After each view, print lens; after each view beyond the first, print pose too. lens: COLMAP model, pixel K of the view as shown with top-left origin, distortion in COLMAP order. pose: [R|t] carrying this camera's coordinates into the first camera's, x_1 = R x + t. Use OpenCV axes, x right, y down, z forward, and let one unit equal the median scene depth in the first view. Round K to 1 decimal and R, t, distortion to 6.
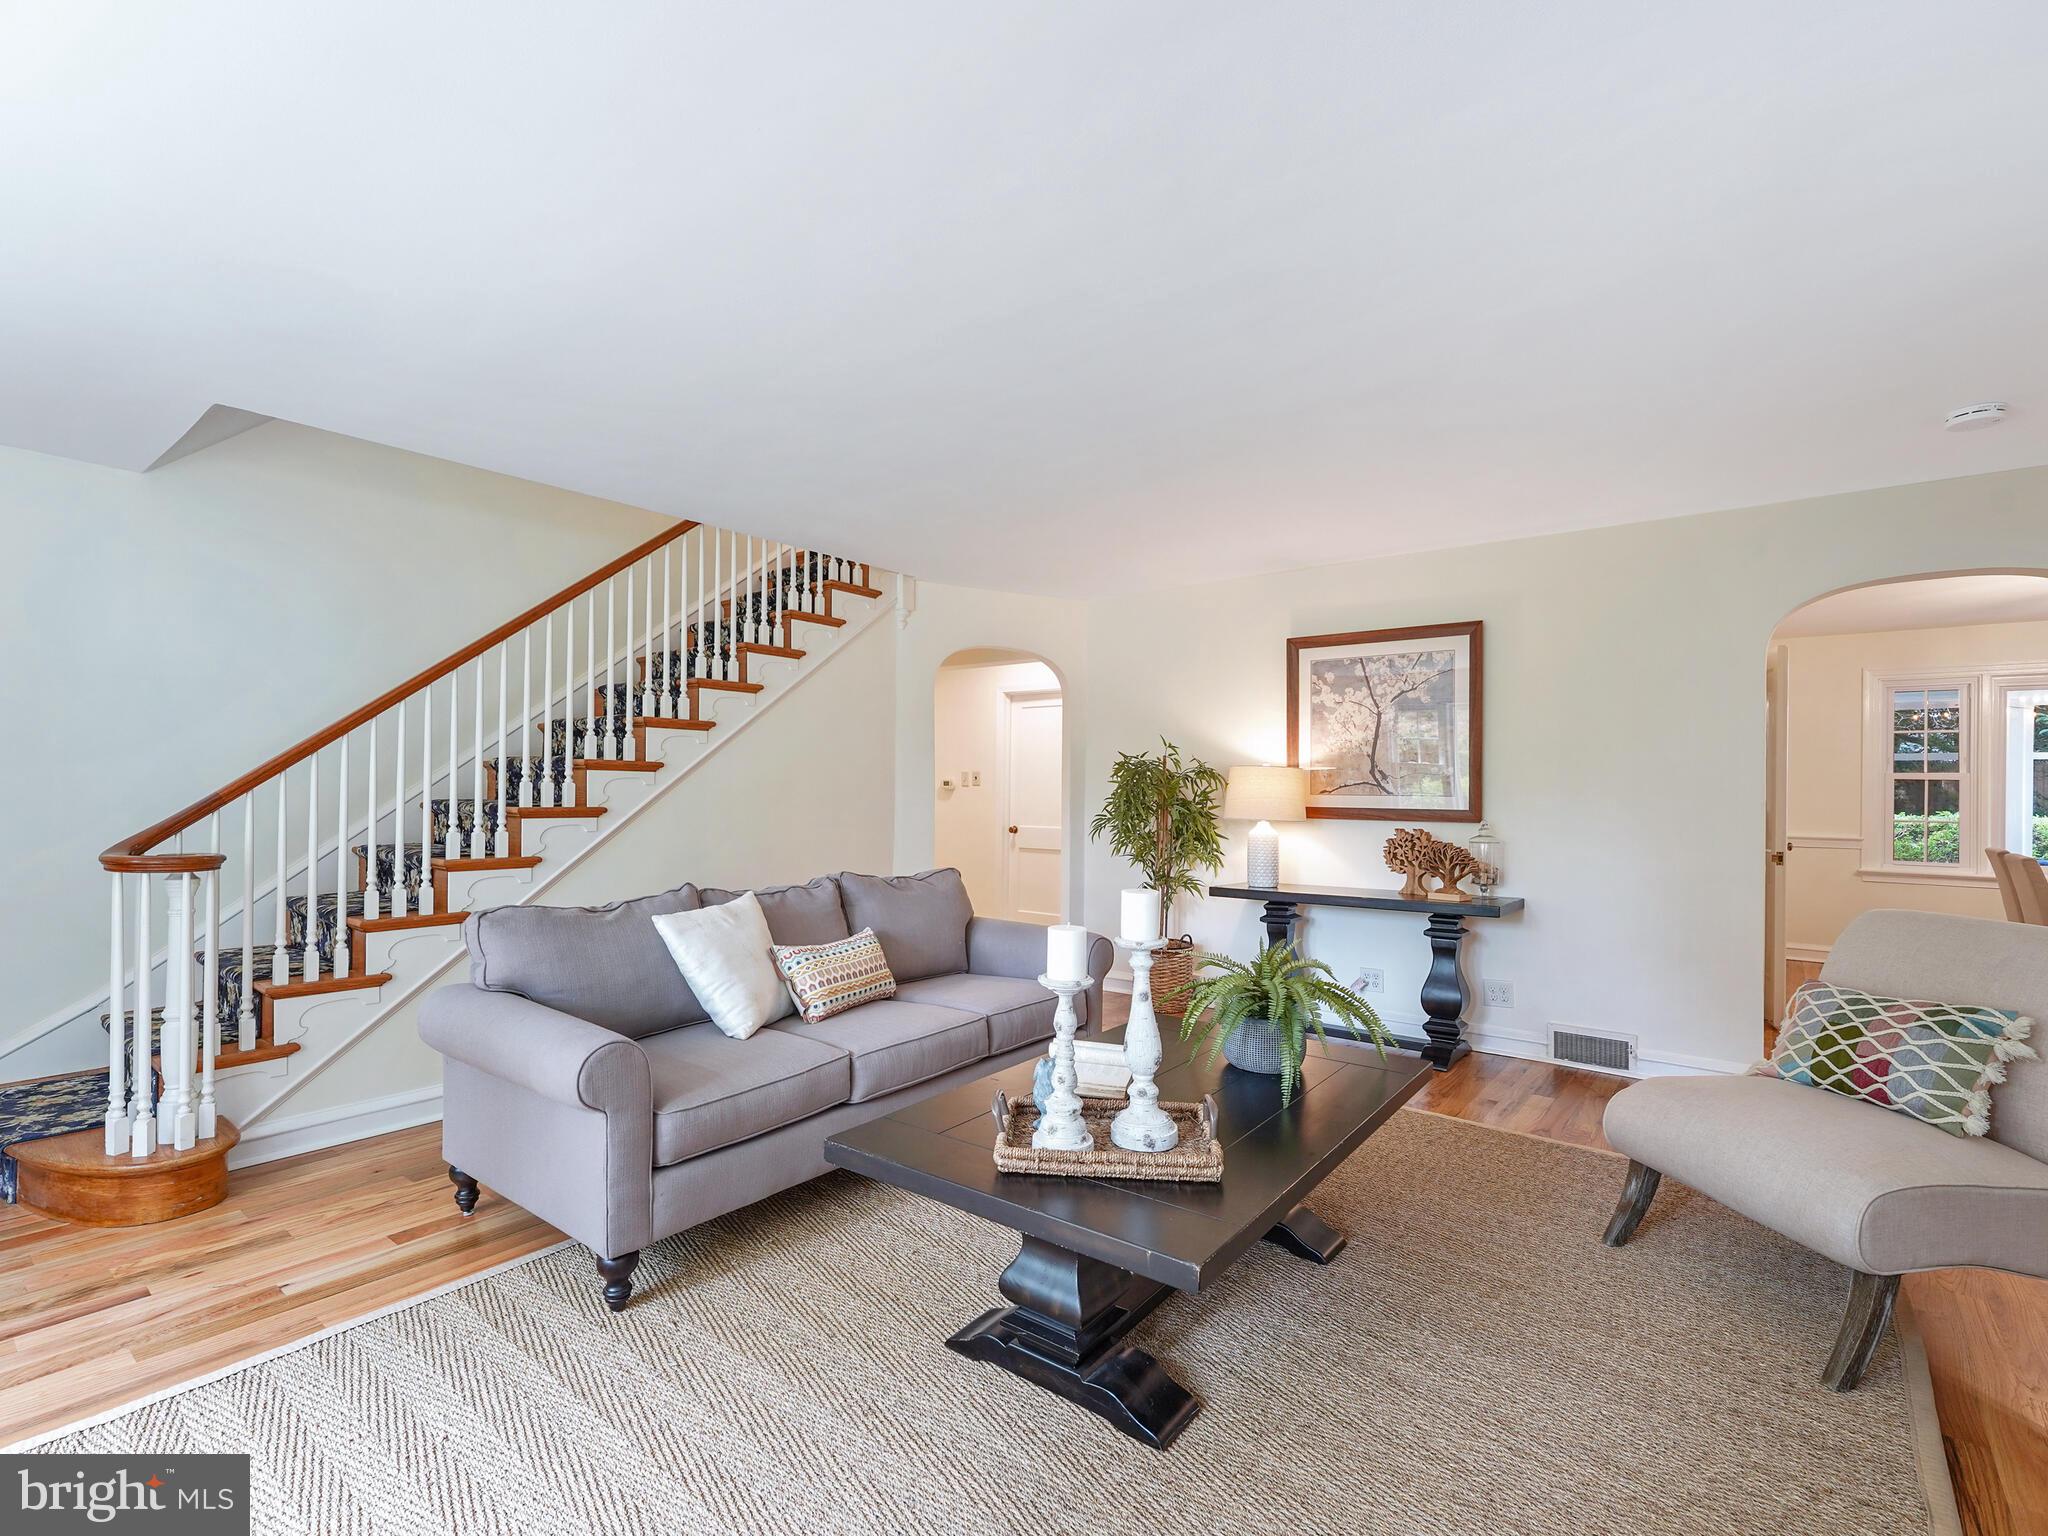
lens RADIAL K [[955.7, 0, 1015.8], [0, 955.7, 783.9], [0, 0, 1]] dist [0.002286, 0.000198]
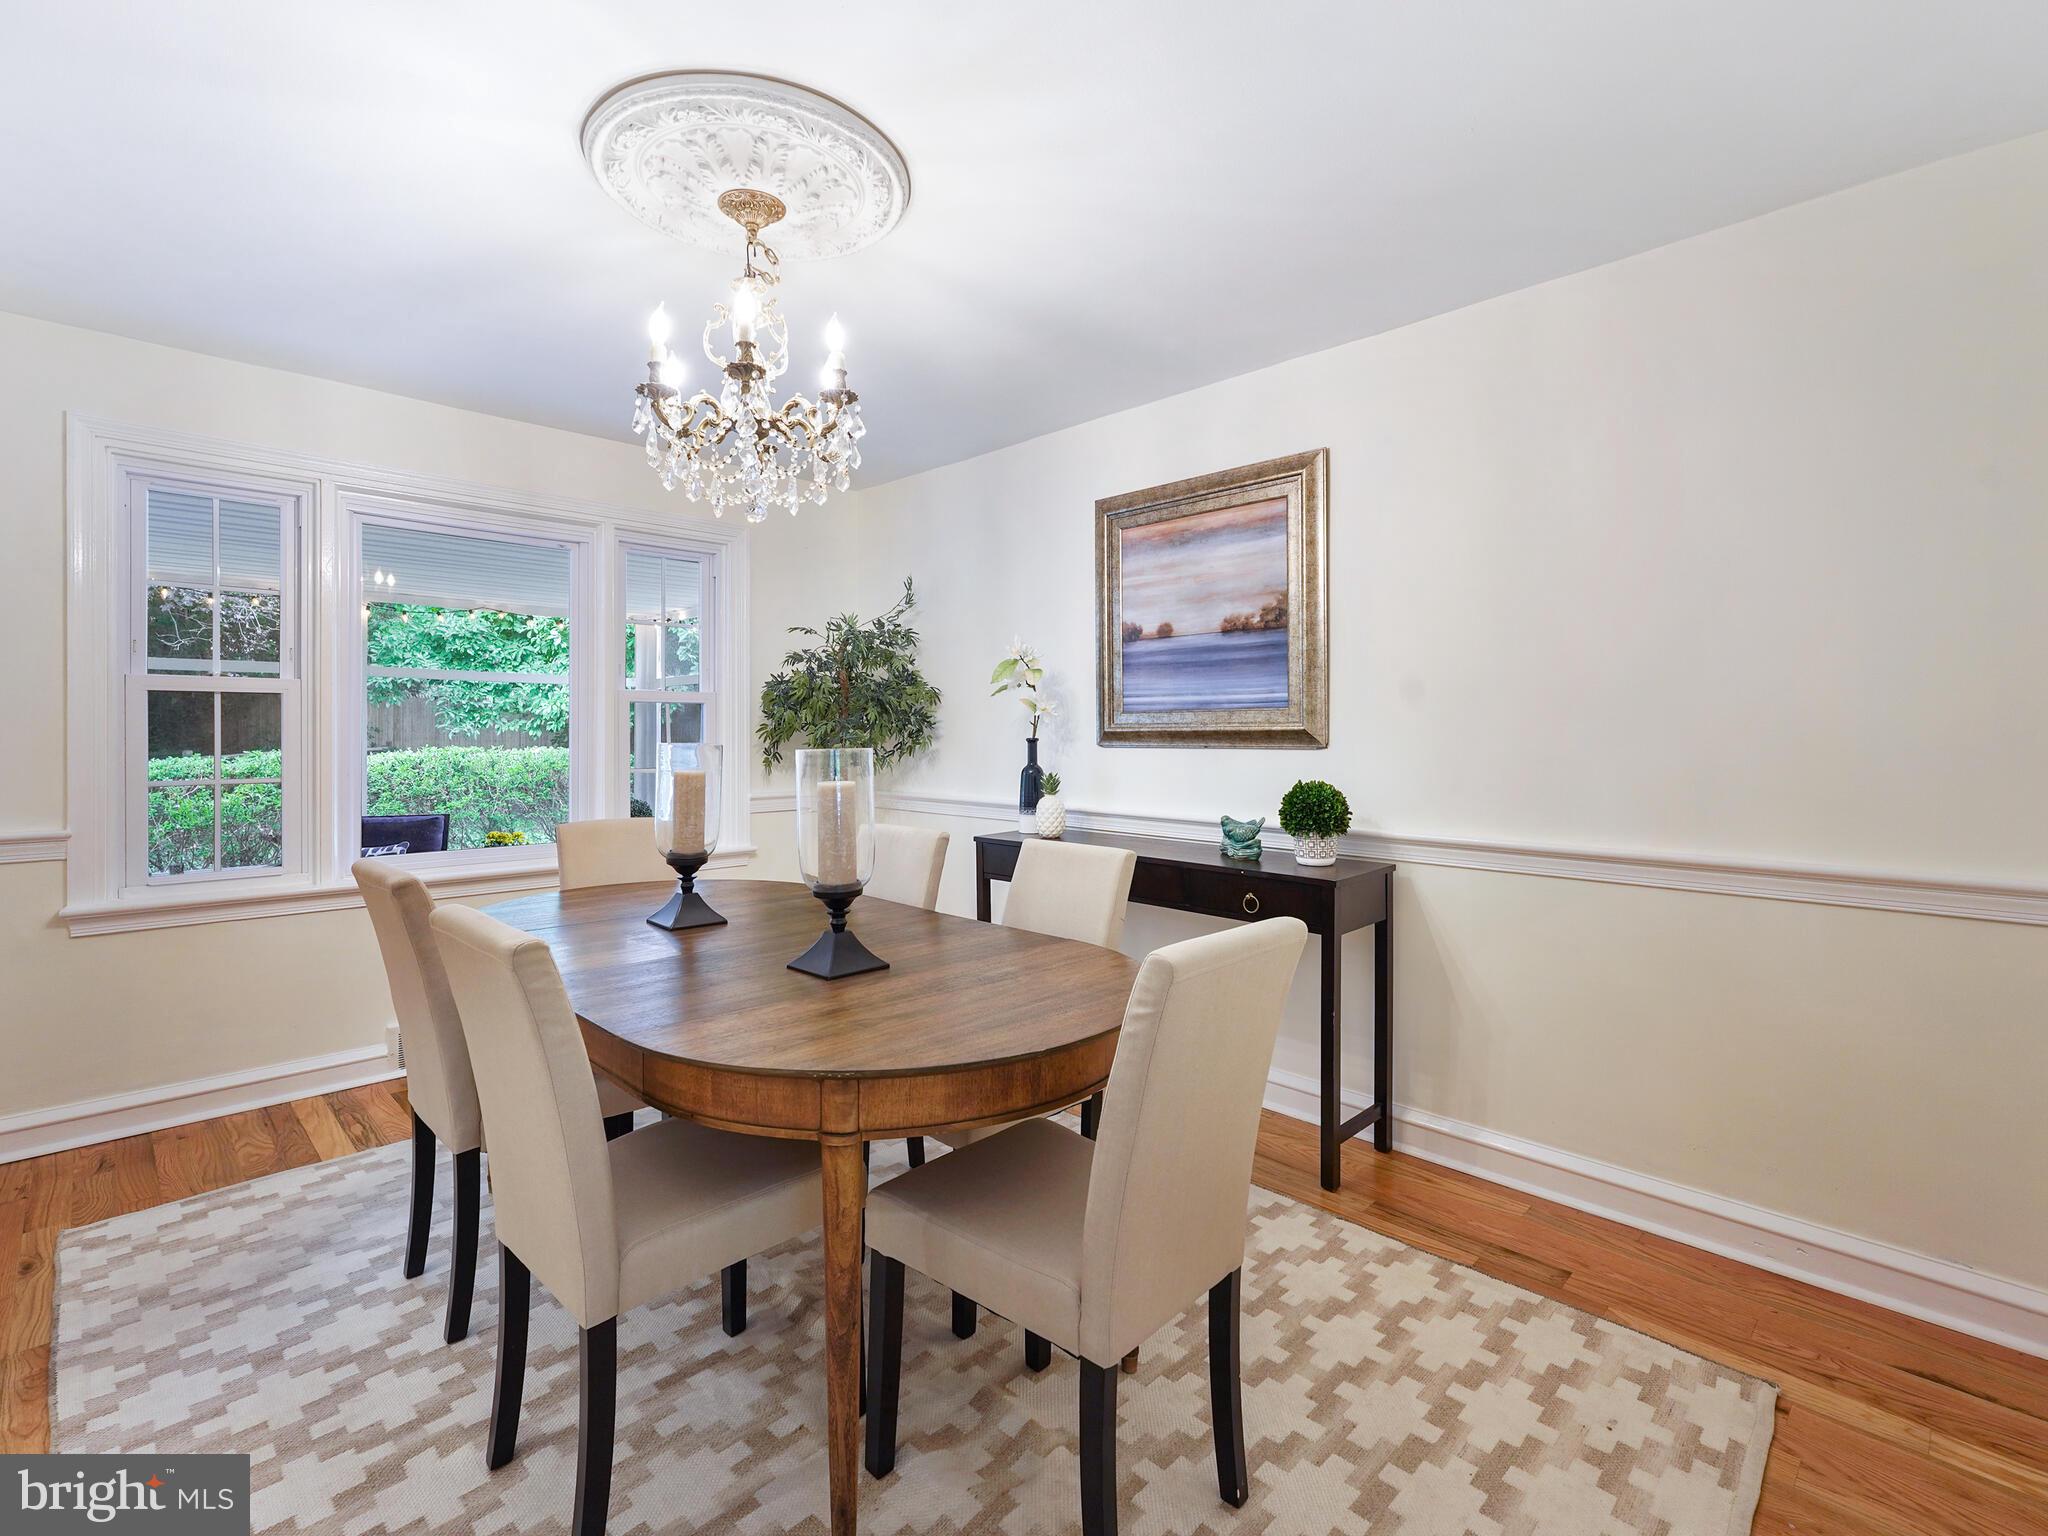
lens RADIAL K [[955.7, 0, 1023.2], [0, 955.7, 733.7], [0, 0, 1]] dist [0.002286, 0.000198]
pose [[0.124847, -0.012513, 0.992097, 0.799576], [-0.000344, 0.999920, 0.012655, 0.014548], [-0.992176, -0.001922, 0.124833, 0.823126]]
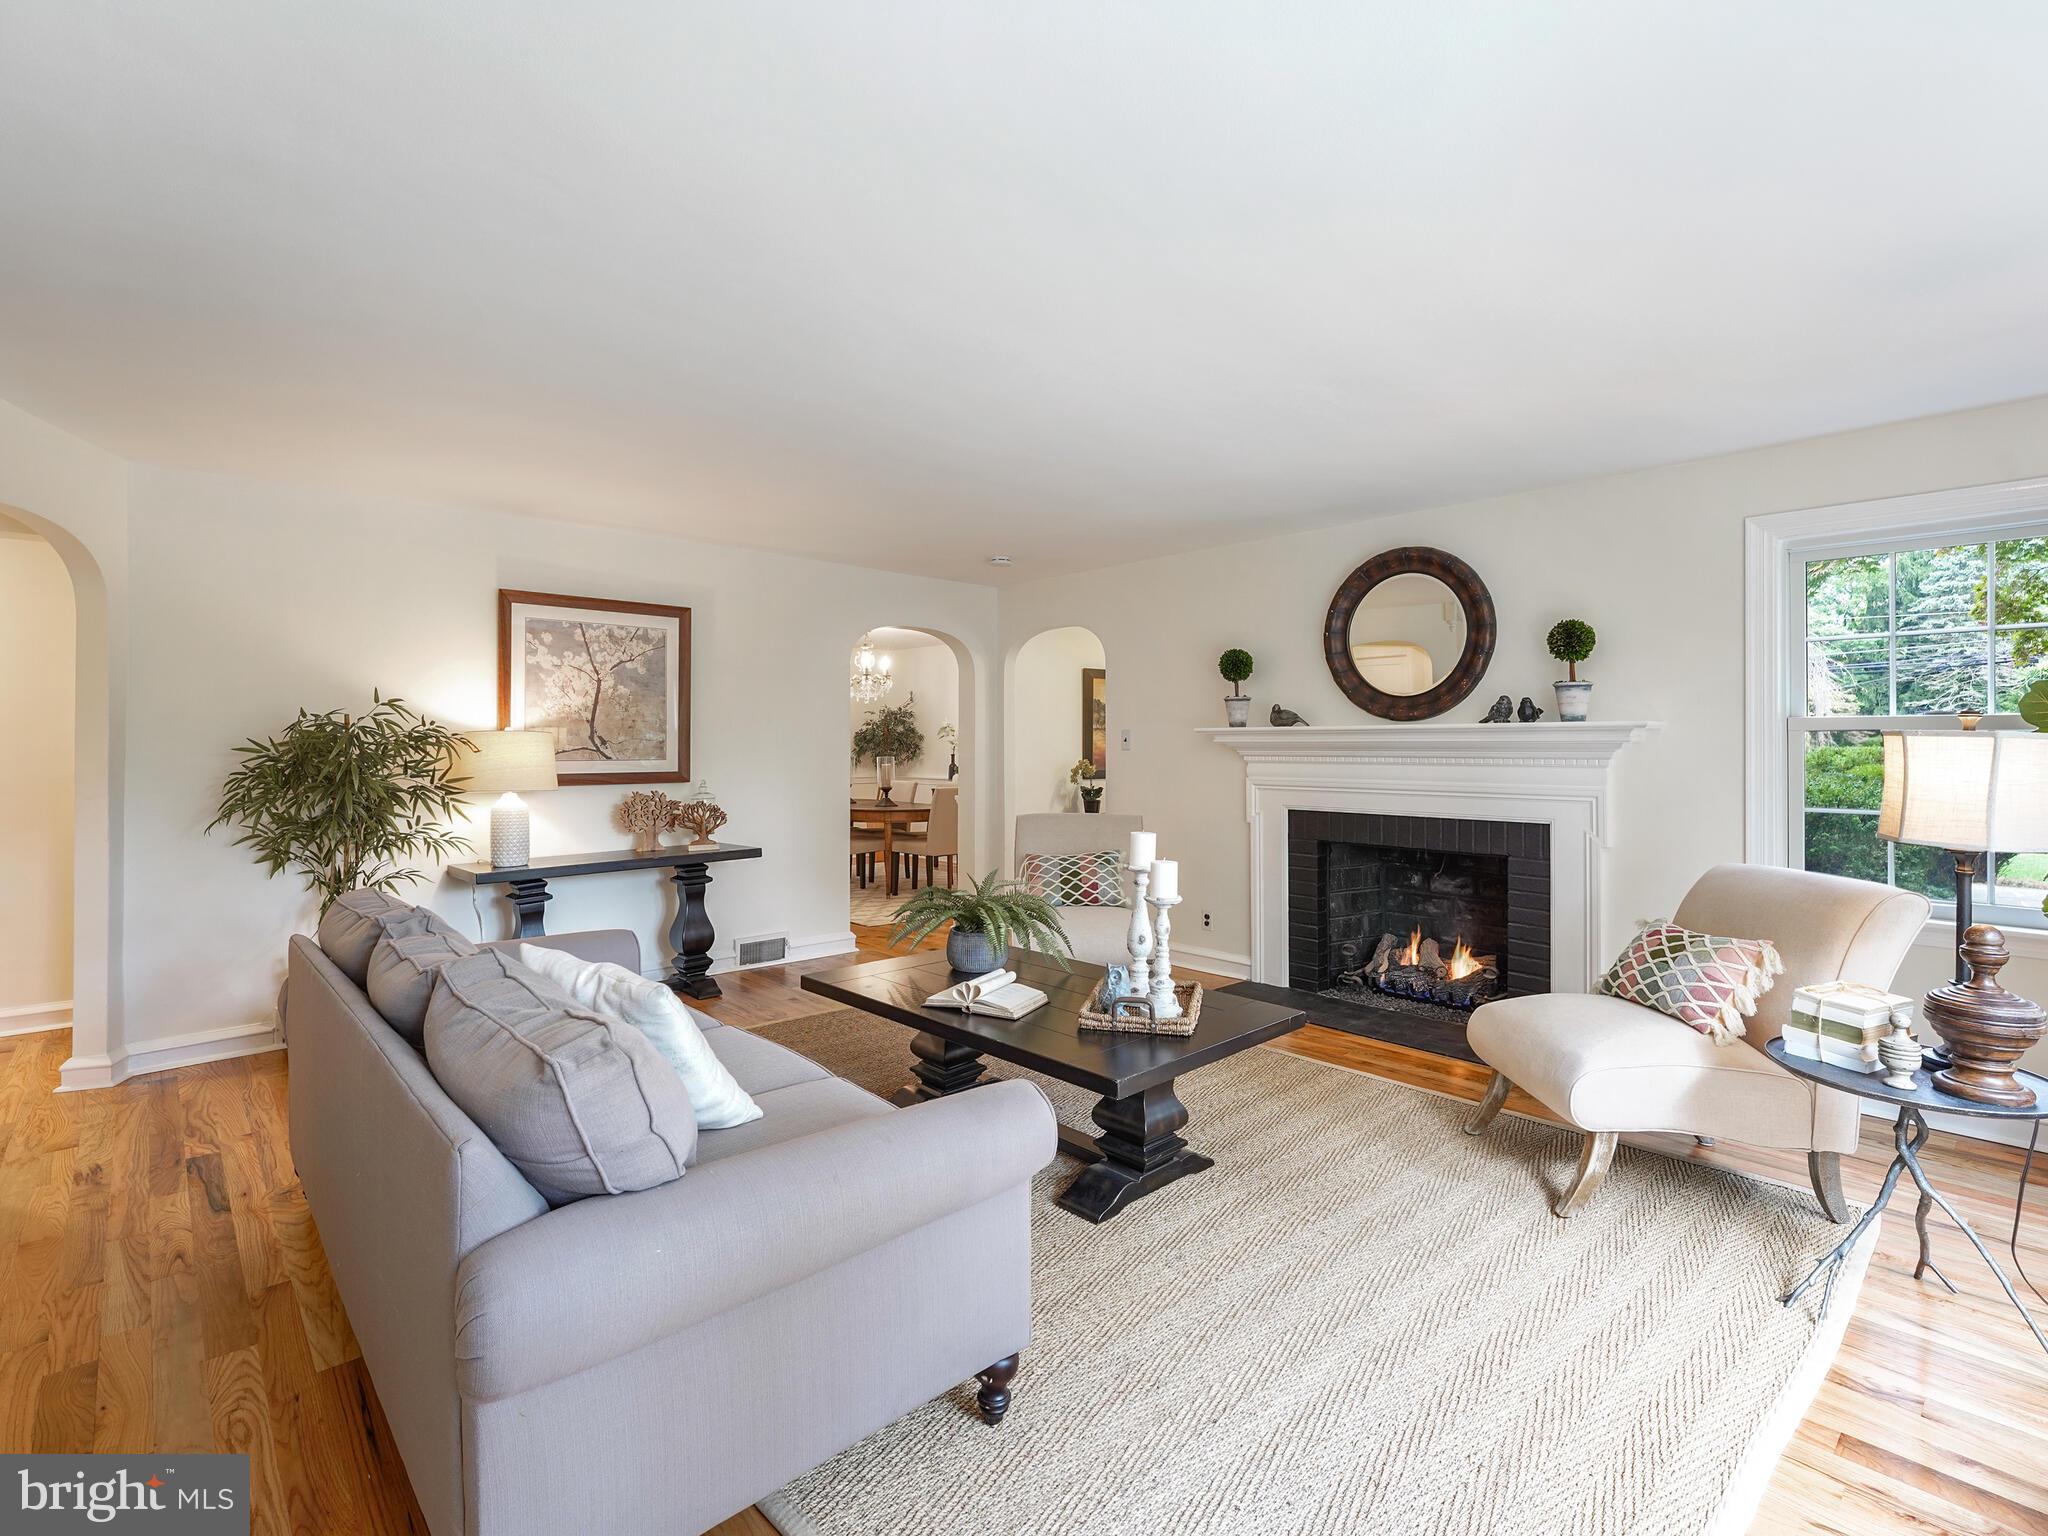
lens RADIAL K [[955.7, 0, 1031.3], [0, 955.7, 746.8], [0, 0, 1]] dist [0.002286, 0.000198]
pose [[0.153796, -0.011782, 0.988032, -0.572535], [-0.002971, 0.999919, 0.012386, -0.017103], [-0.988098, -0.004840, 0.153749, 0.395625]]
